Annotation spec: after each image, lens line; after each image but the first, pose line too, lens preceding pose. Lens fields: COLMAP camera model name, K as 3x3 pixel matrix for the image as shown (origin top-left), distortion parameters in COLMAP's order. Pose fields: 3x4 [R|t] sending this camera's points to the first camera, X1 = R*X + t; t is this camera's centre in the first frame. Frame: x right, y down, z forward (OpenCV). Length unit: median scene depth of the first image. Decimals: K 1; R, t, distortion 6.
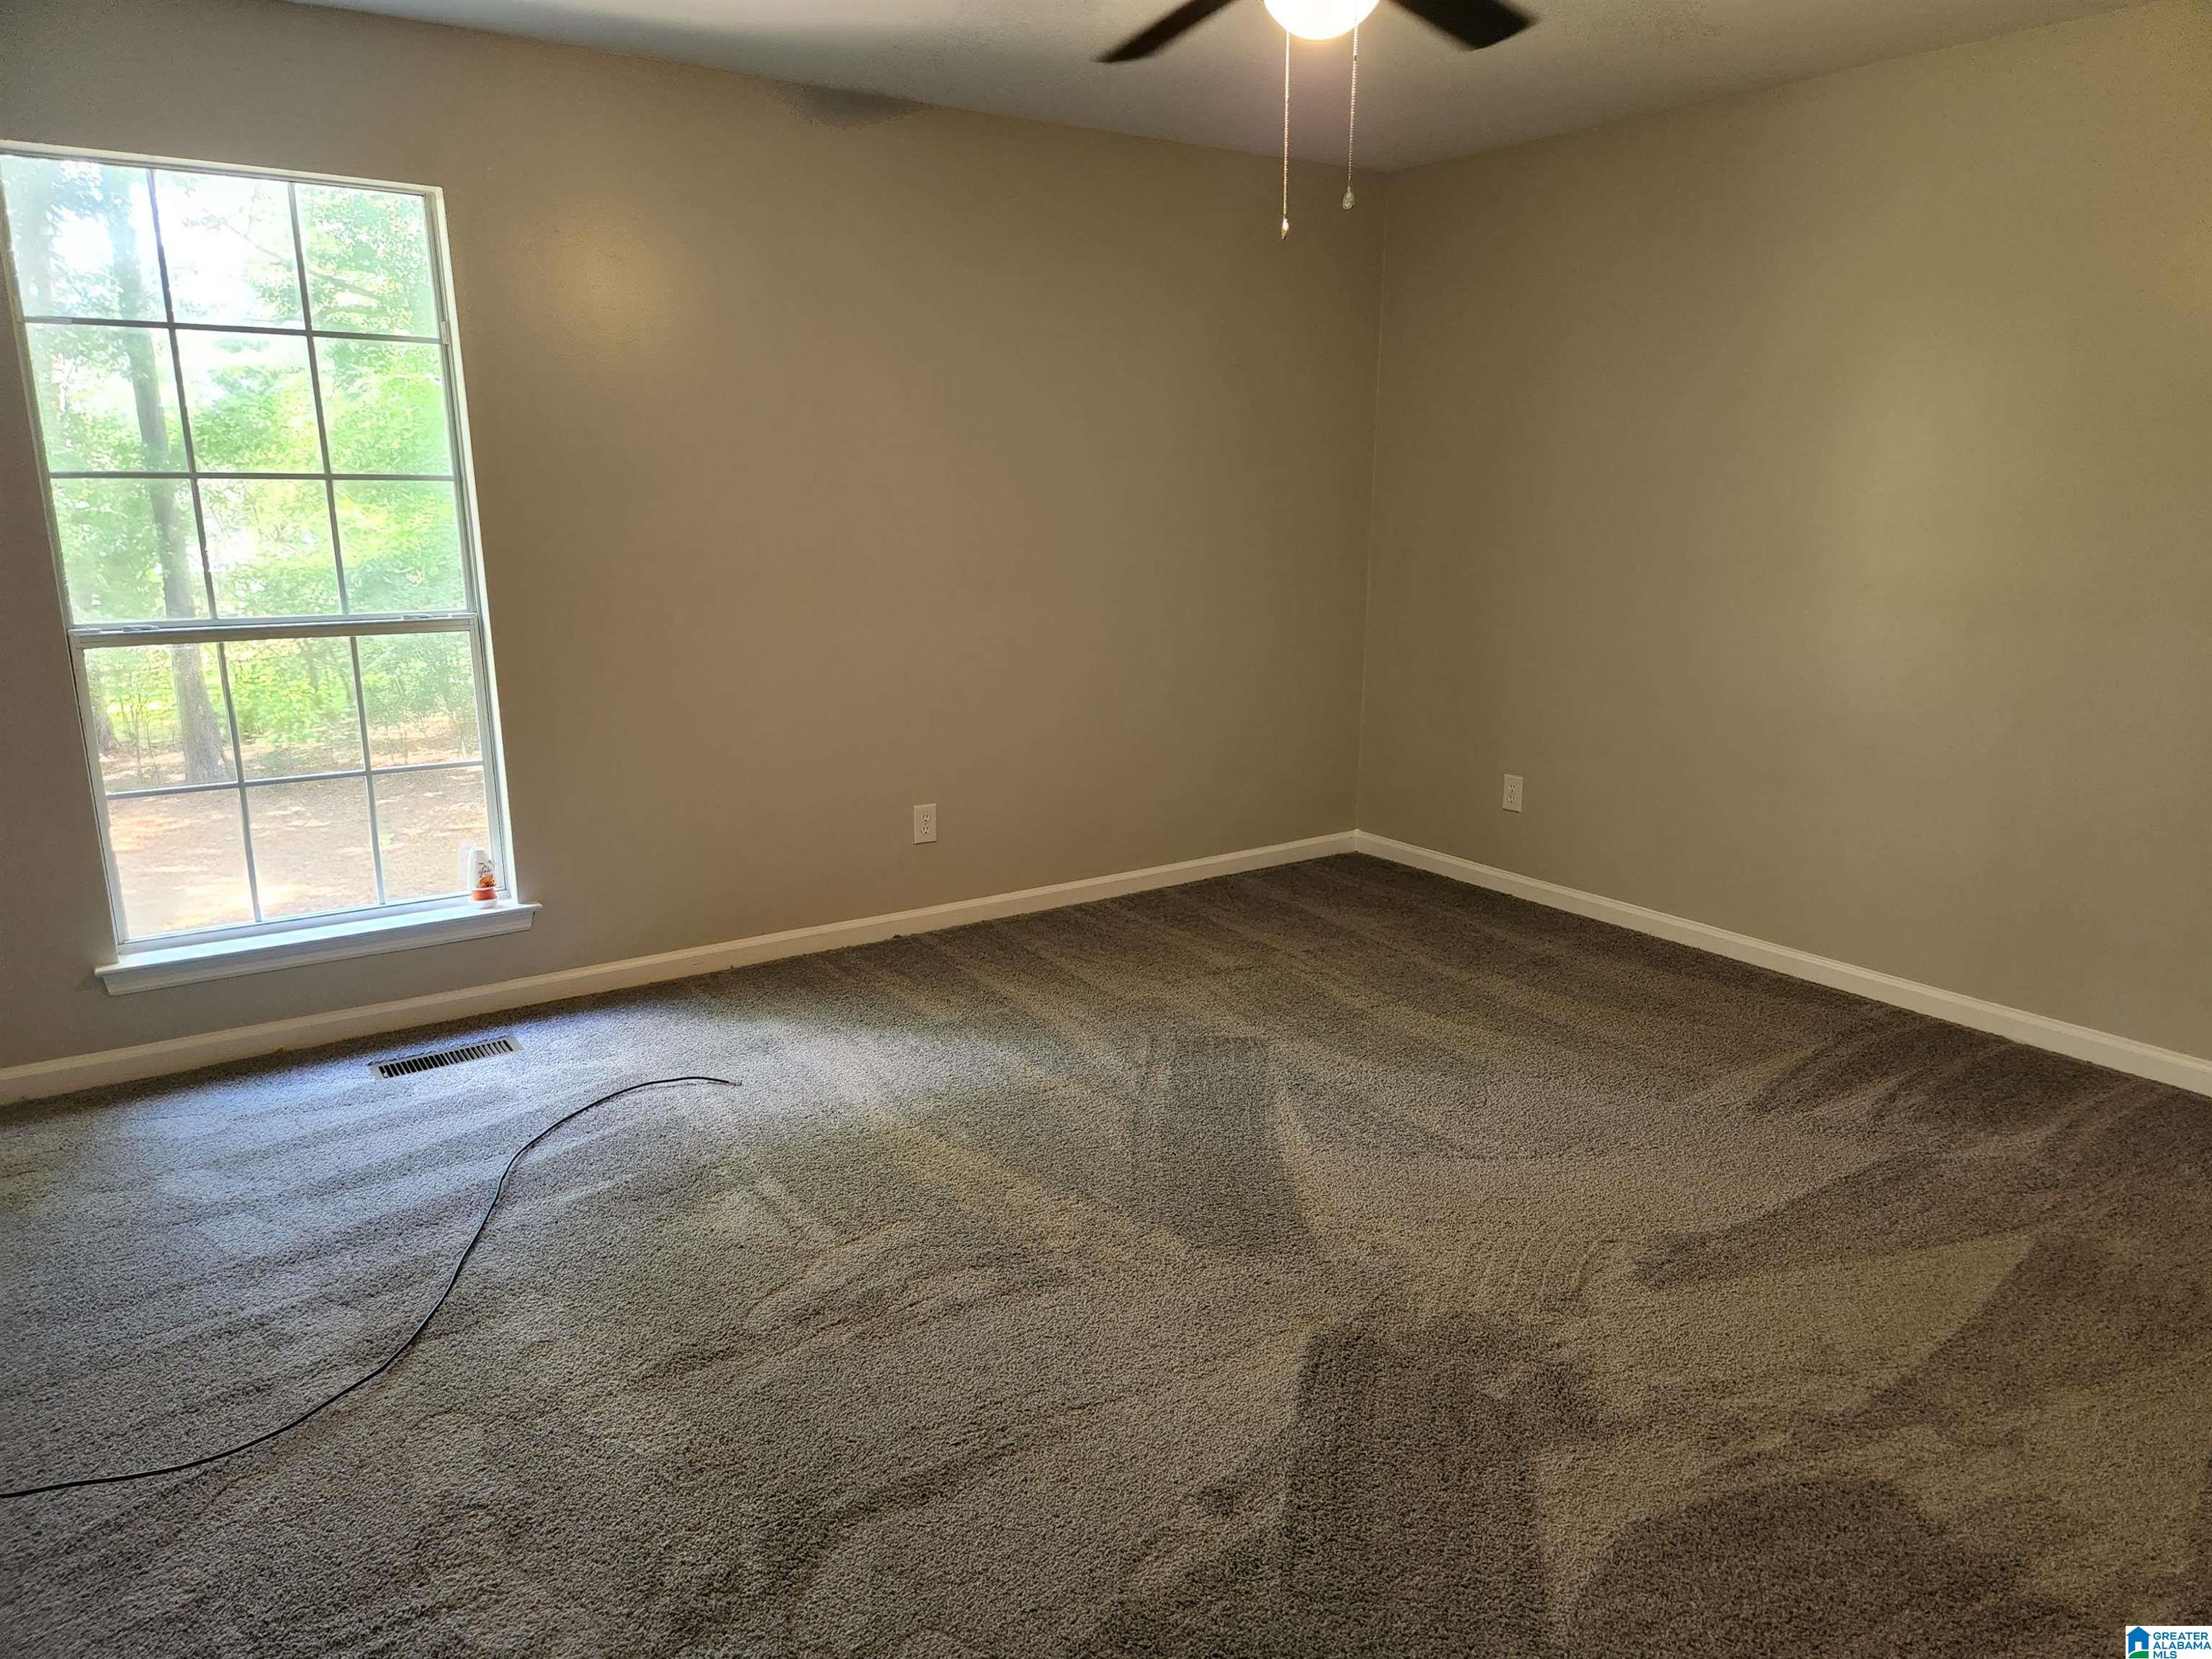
lens RADIAL K [[1483.8, 0, 1111.4], [0, 1483.8, 830.7], [0, 0, 1]] dist [0.067709, -0.058410]
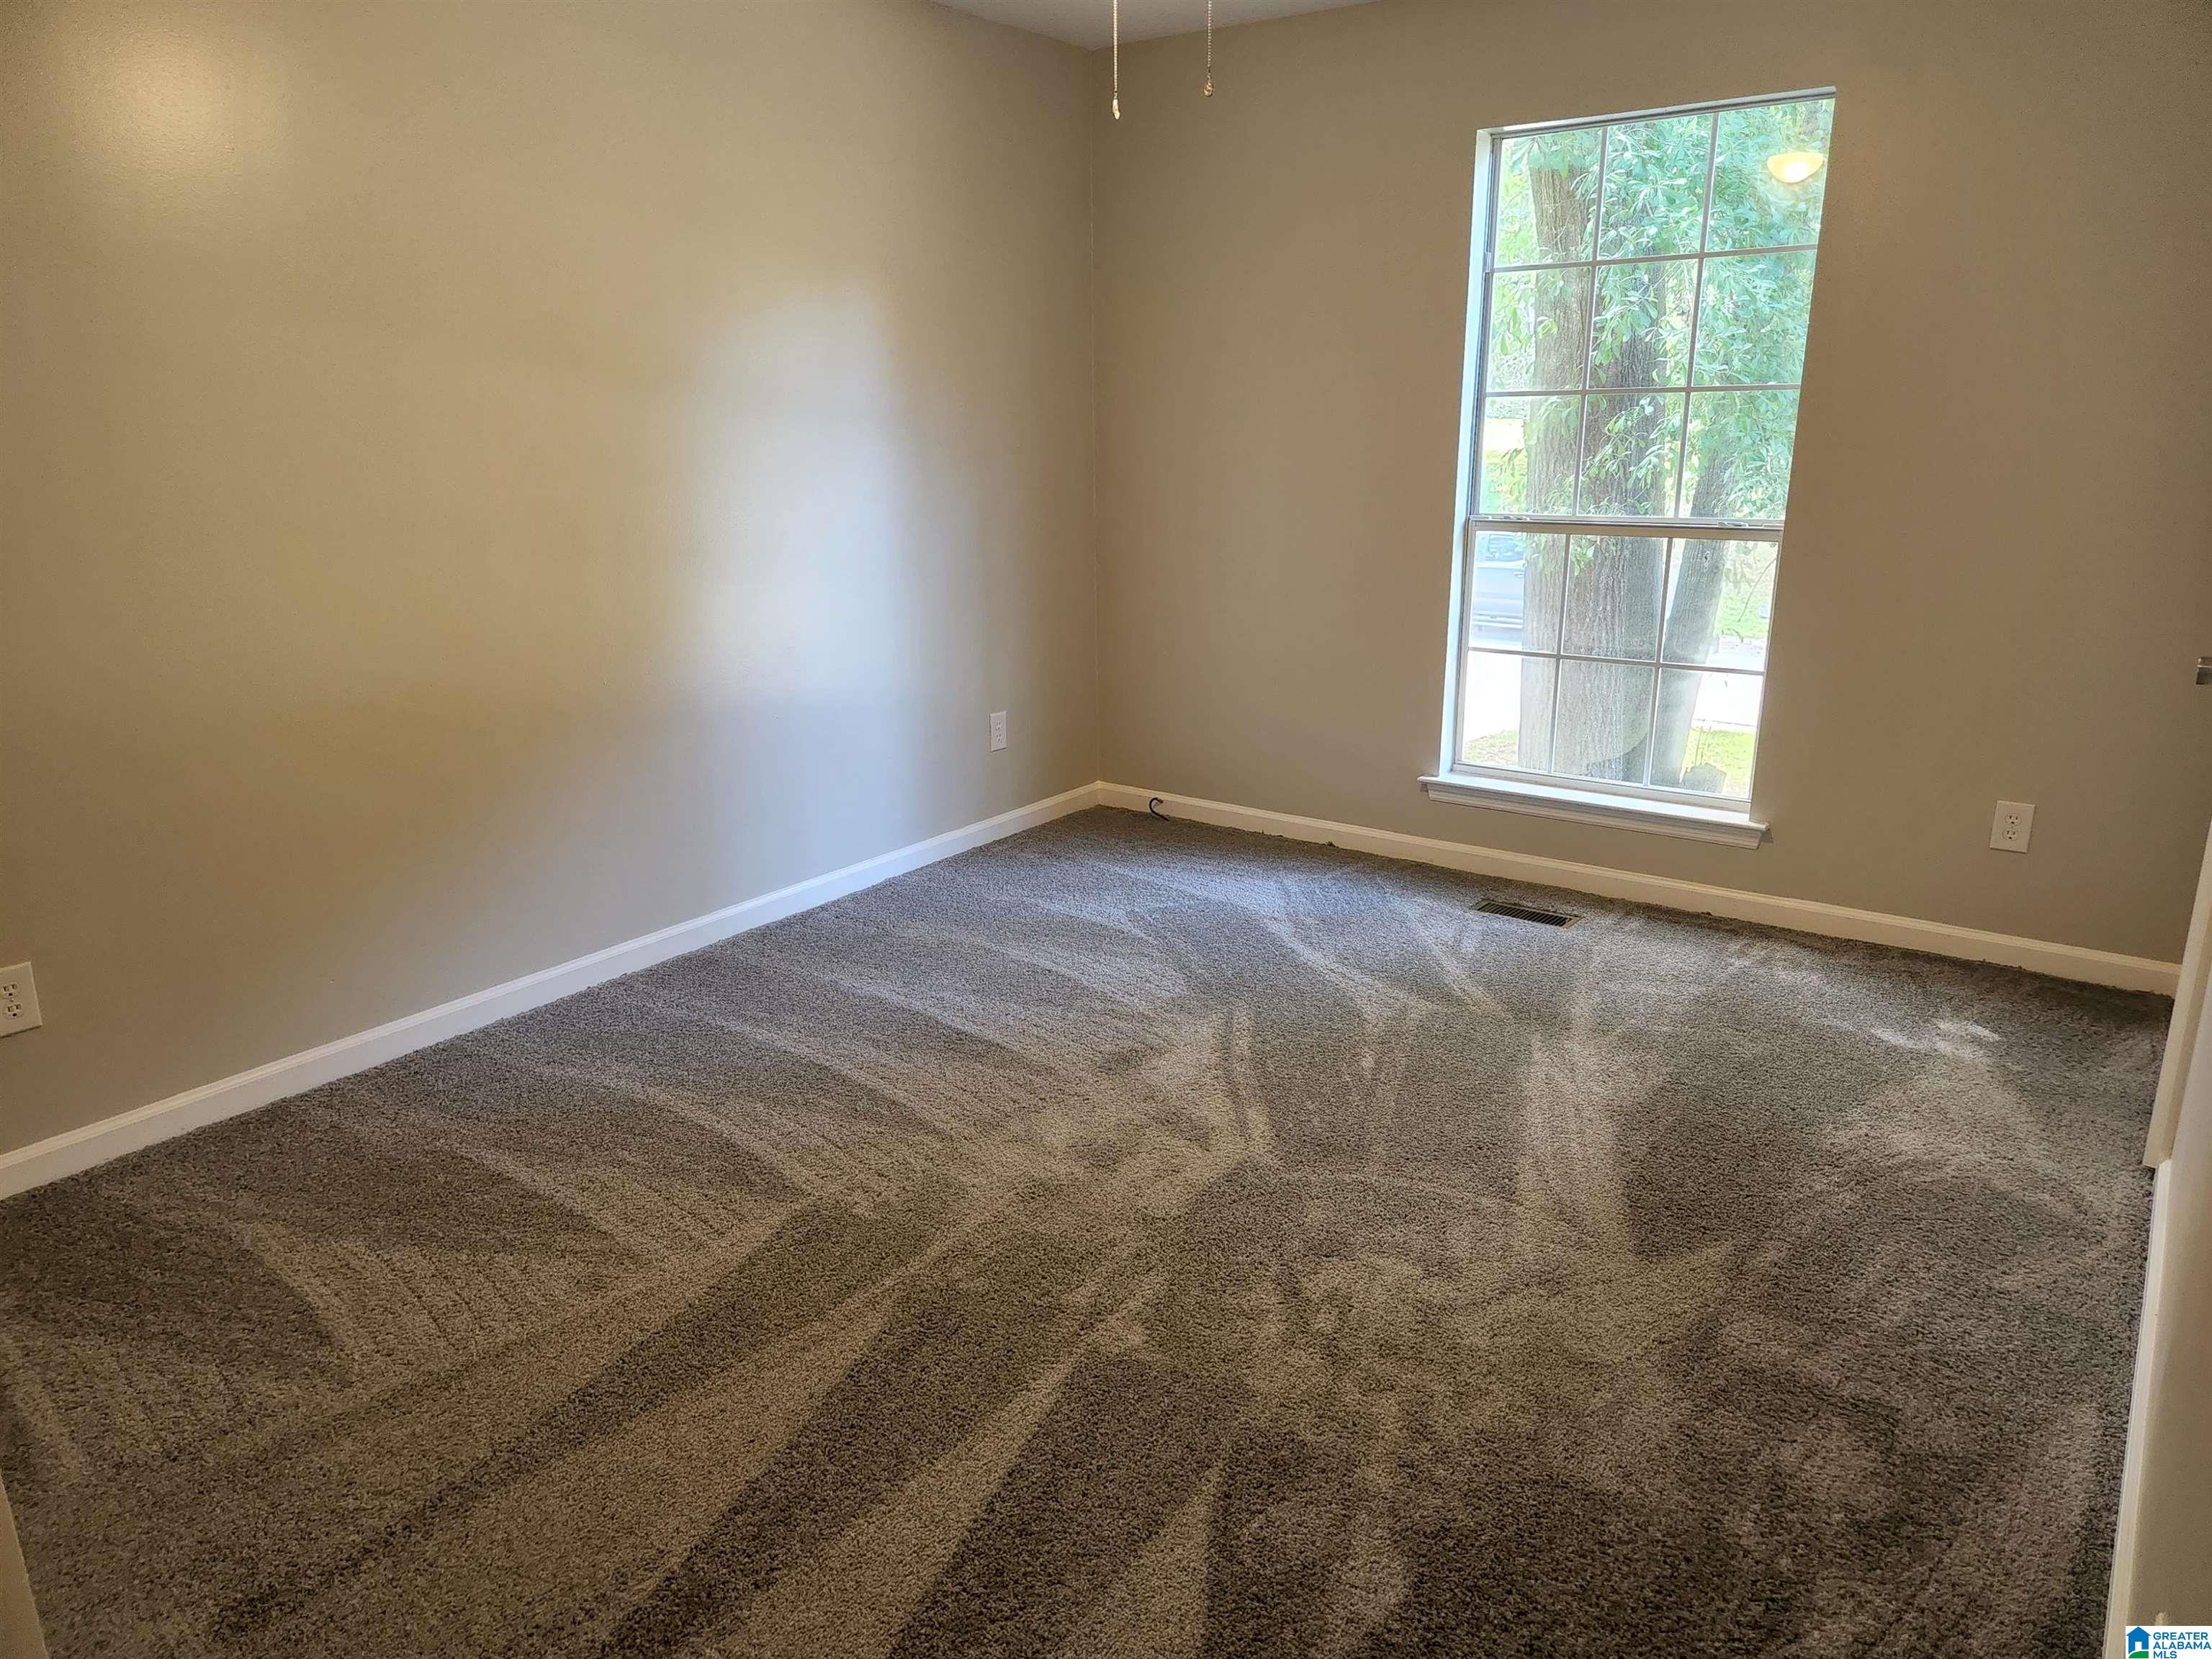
lens RADIAL K [[1483.8, 0, 1111.4], [0, 1483.8, 830.7], [0, 0, 1]] dist [0.067709, -0.058410]
pose [[0.348316, 0.255511, -0.901881, 0.407758], [-0.199863, 0.960252, 0.194859, -0.060384], [0.915822, 0.112381, 0.385539, 0.260023]]
